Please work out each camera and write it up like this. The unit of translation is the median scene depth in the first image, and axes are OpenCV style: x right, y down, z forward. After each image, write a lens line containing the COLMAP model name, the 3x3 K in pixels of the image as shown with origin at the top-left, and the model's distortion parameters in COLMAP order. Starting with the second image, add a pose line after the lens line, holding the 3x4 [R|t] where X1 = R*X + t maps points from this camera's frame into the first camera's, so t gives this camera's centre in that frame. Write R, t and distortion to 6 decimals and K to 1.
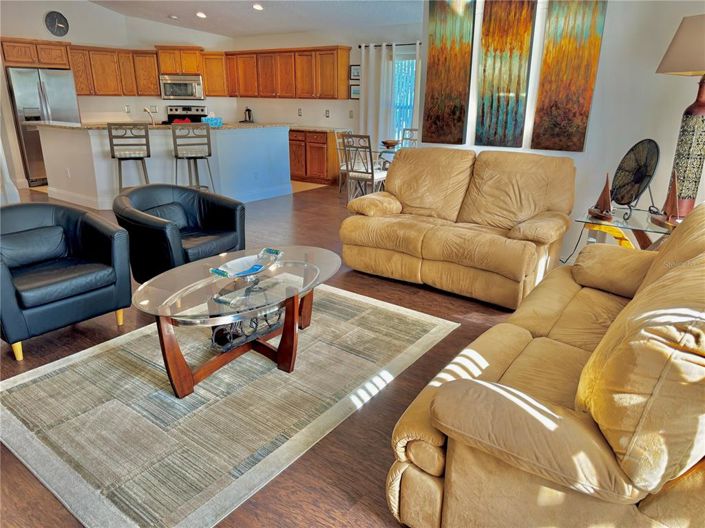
lens RADIAL K [[502.0, 0, 352.3], [0, 502.0, 259.3], [0, 0, 1]] dist [0.053149, -0.057743]
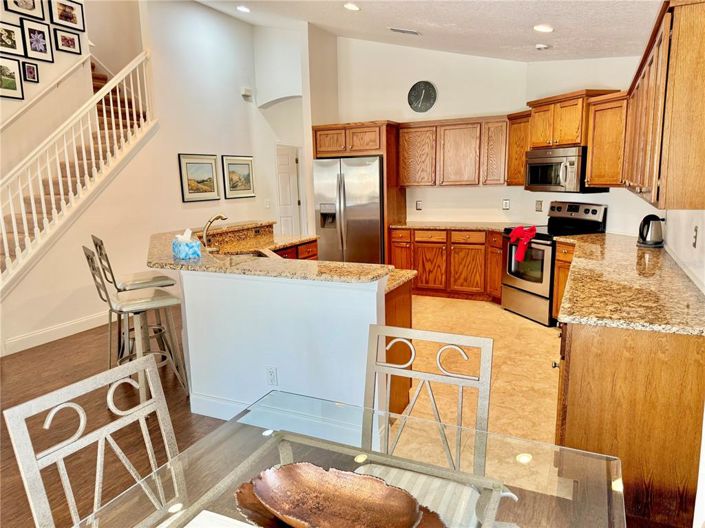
lens RADIAL K [[502.0, 0, 351.2], [0, 502.0, 266.7], [0, 0, 1]] dist [0.053149, -0.057743]
pose [[0.187058, 0.162676, -0.968786, 0.167953], [-0.280898, 0.953873, 0.105935, -0.245232], [0.941332, 0.252314, 0.224125, 0.724218]]
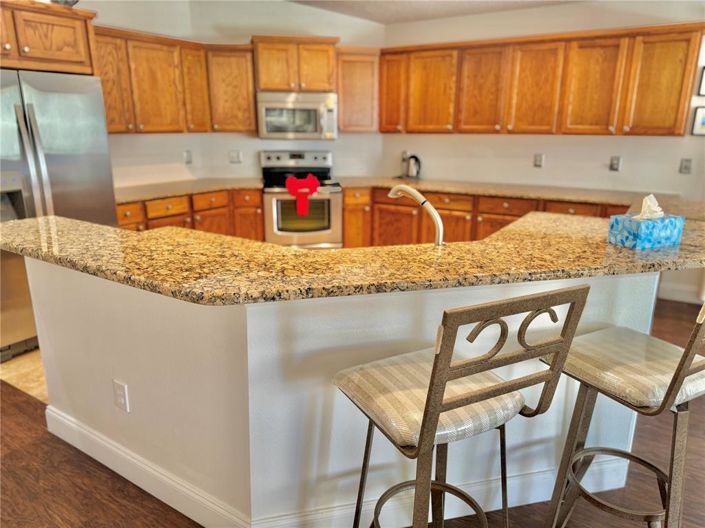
lens RADIAL K [[502.0, 0, 353.9], [0, 502.0, 262.0], [0, 0, 1]] dist [0.053149, -0.057743]
pose [[0.998303, -0.017832, 0.055438, -0.318893], [0.020473, 0.998664, -0.047445, -0.168470], [-0.054518, 0.048500, 0.997334, 0.500469]]
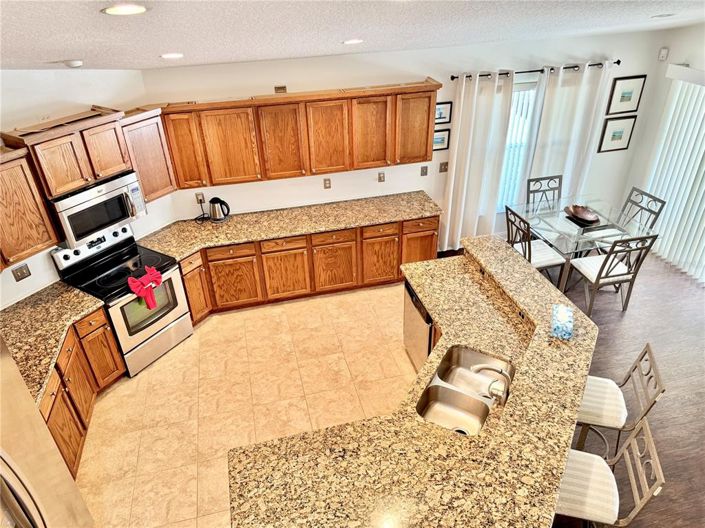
lens RADIAL K [[502.0, 0, 344.9], [0, 502.0, 262.2], [0, 0, 1]] dist [0.053149, -0.057743]
pose [[0.647391, -0.423490, 0.633673, -0.516308], [0.274670, 0.905189, 0.324330, -0.394165], [-0.710944, -0.035918, 0.702331, 0.545308]]
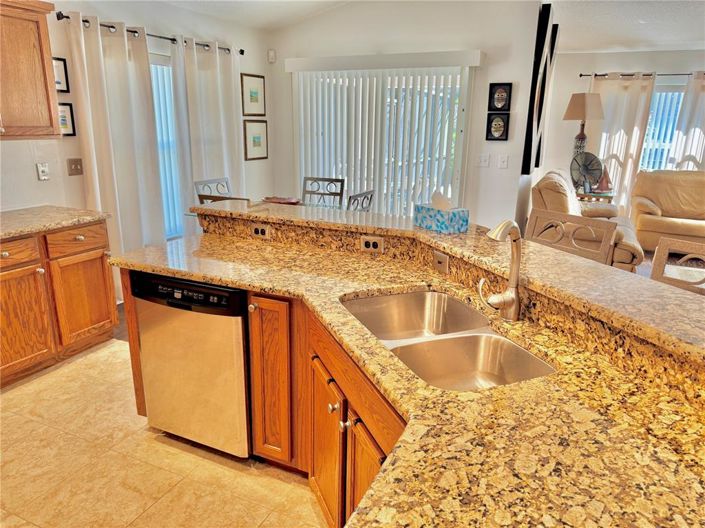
lens RADIAL K [[502.0, 0, 351.3], [0, 502.0, 269.9], [0, 0, 1]] dist [0.053149, -0.057743]
pose [[-0.200011, -0.277380, 0.939711, -0.423658], [0.290408, 0.899210, 0.327237, -0.259711], [-0.935767, 0.338350, -0.099298, 0.766073]]
